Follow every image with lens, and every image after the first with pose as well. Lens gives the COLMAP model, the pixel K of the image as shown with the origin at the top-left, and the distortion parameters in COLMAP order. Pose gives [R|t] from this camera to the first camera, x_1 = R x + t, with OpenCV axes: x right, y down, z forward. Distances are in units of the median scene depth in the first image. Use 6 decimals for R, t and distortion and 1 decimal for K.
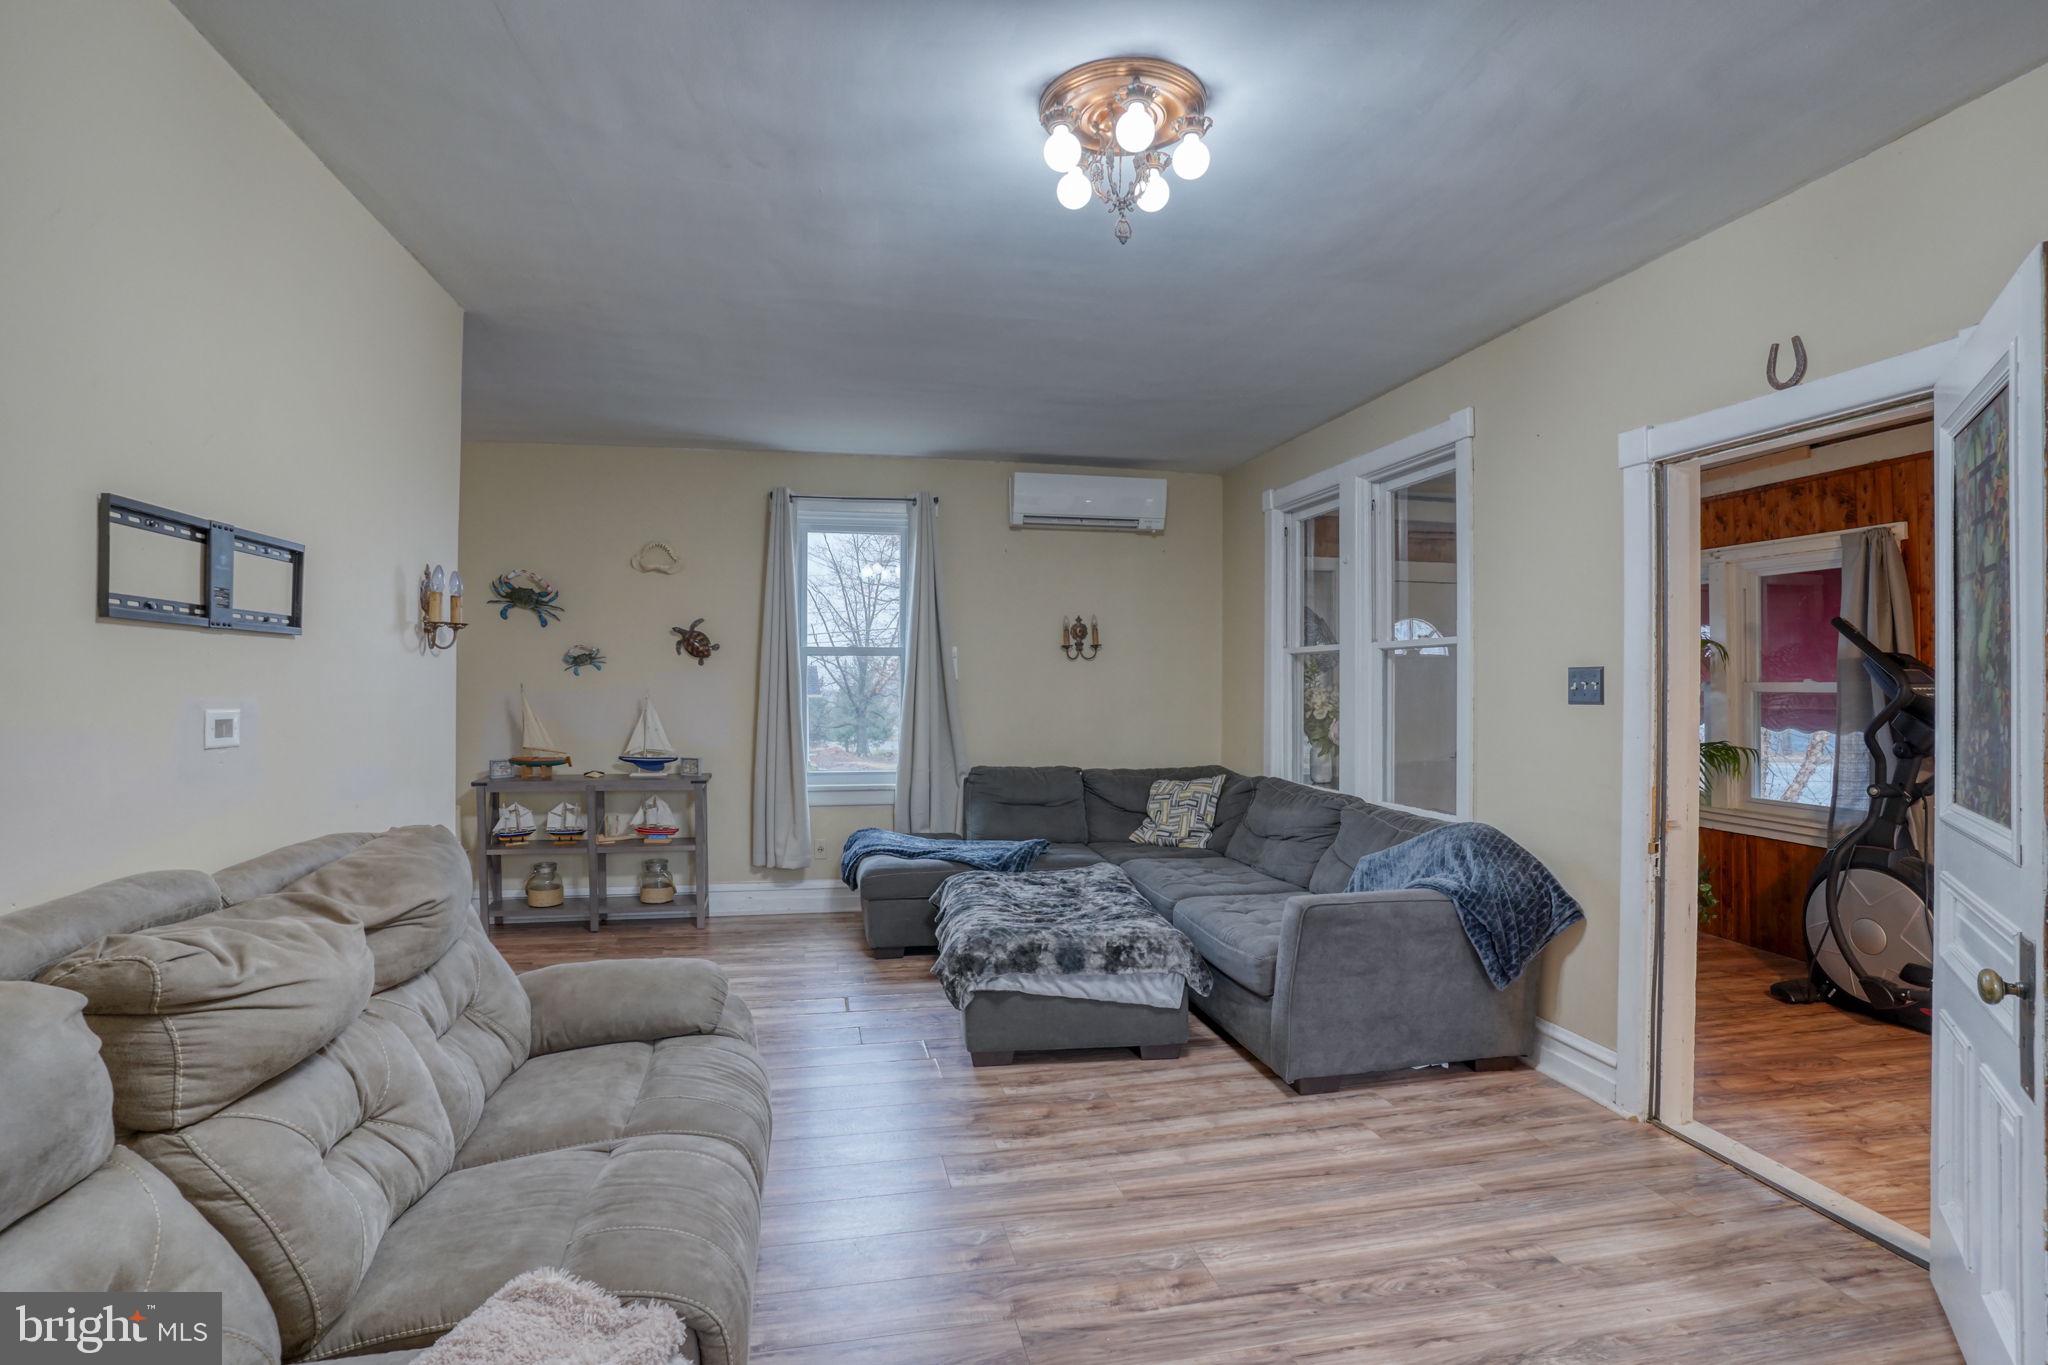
lens RADIAL K [[1009.6, 0, 1021.1], [0, 1009.6, 677.5], [0, 0, 1]] dist [-0.084475, 0.046413]
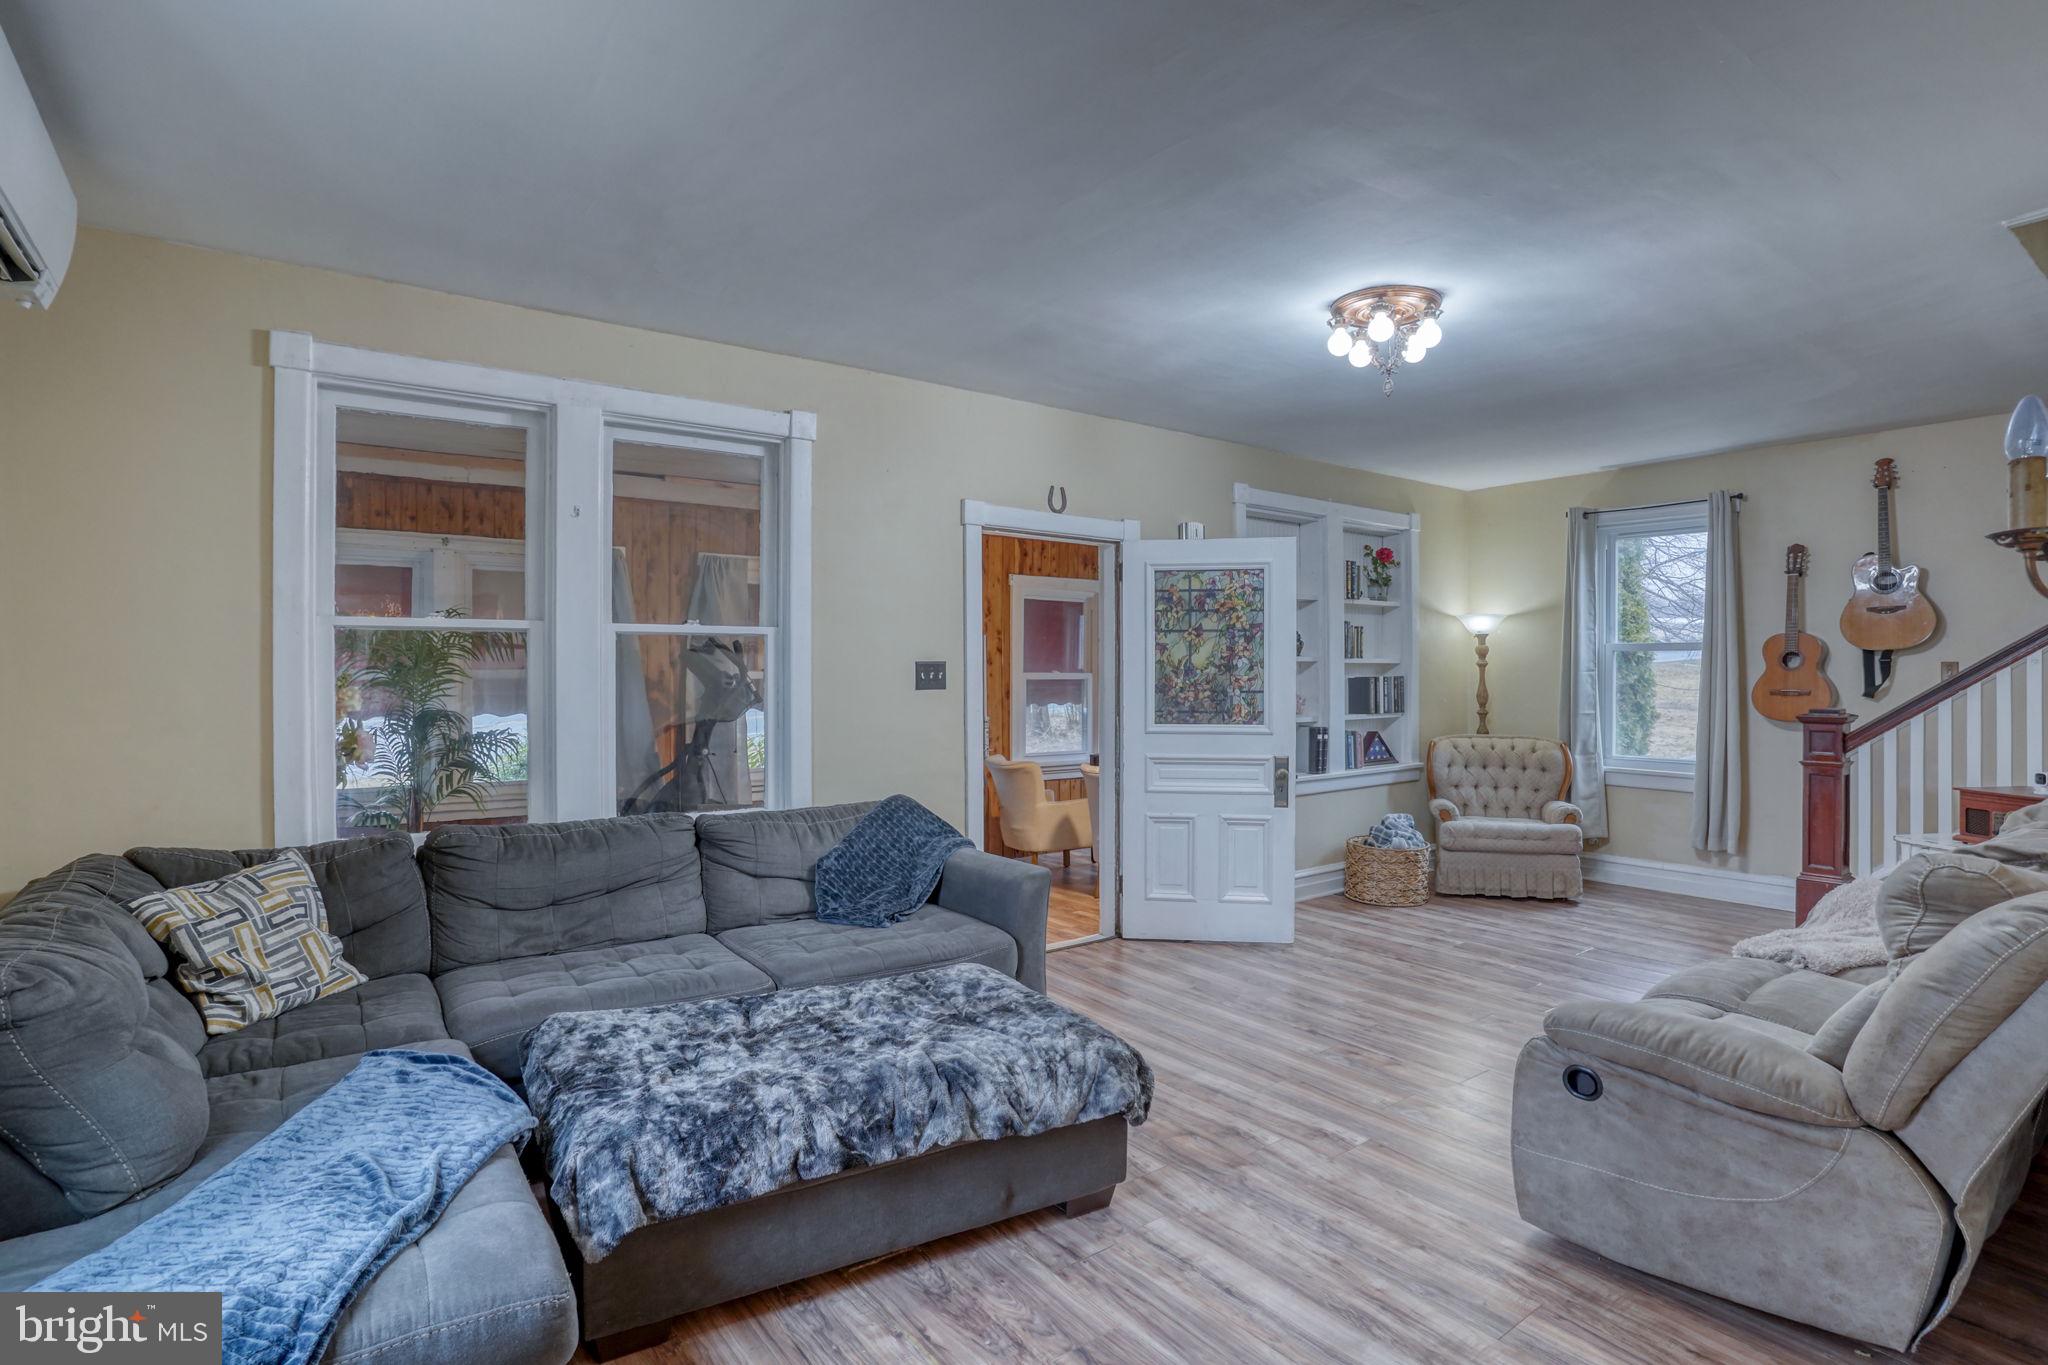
lens RADIAL K [[1009.6, 0, 1021.1], [0, 1009.6, 677.5], [0, 0, 1]] dist [-0.084475, 0.046413]
pose [[-0.414841, -0.005349, 0.909878, -0.676161], [-0.003843, 0.999984, 0.004127, 0.004022], [-0.909886, -0.001784, -0.414855, 1.364096]]
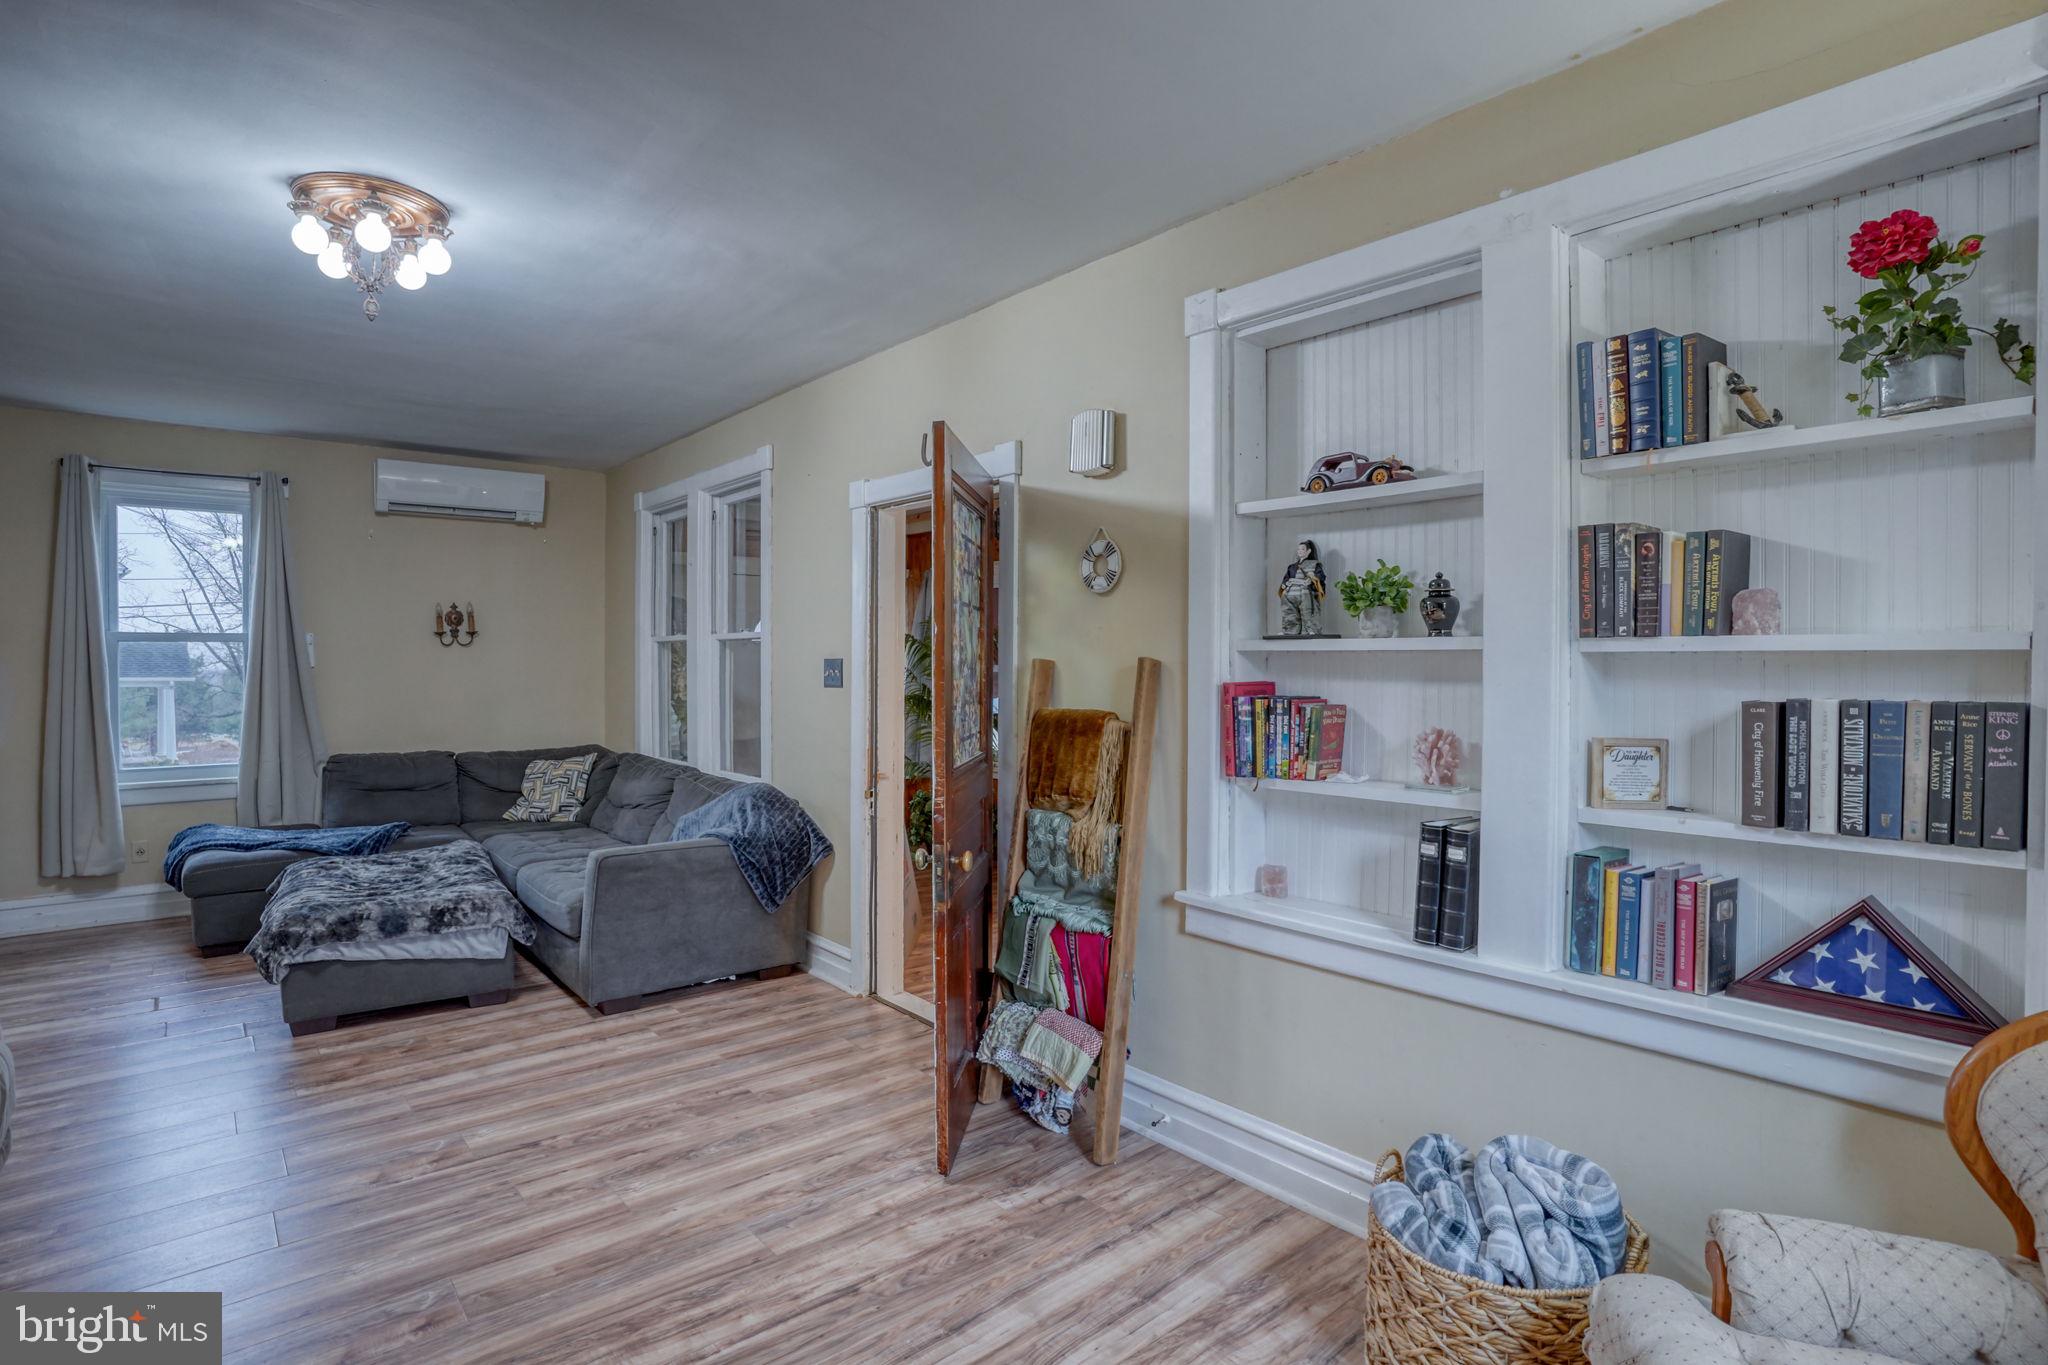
lens RADIAL K [[1029.8, 0, 1020.7], [0, 1029.8, 672.5], [0, 0, 1]] dist [-0.079550, 0.037697]
pose [[0.881911, -0.008950, 0.471331, 0.141820], [0.000163, 0.999825, 0.018681, -0.016912], [-0.471416, -0.016398, 0.881758, -0.291202]]
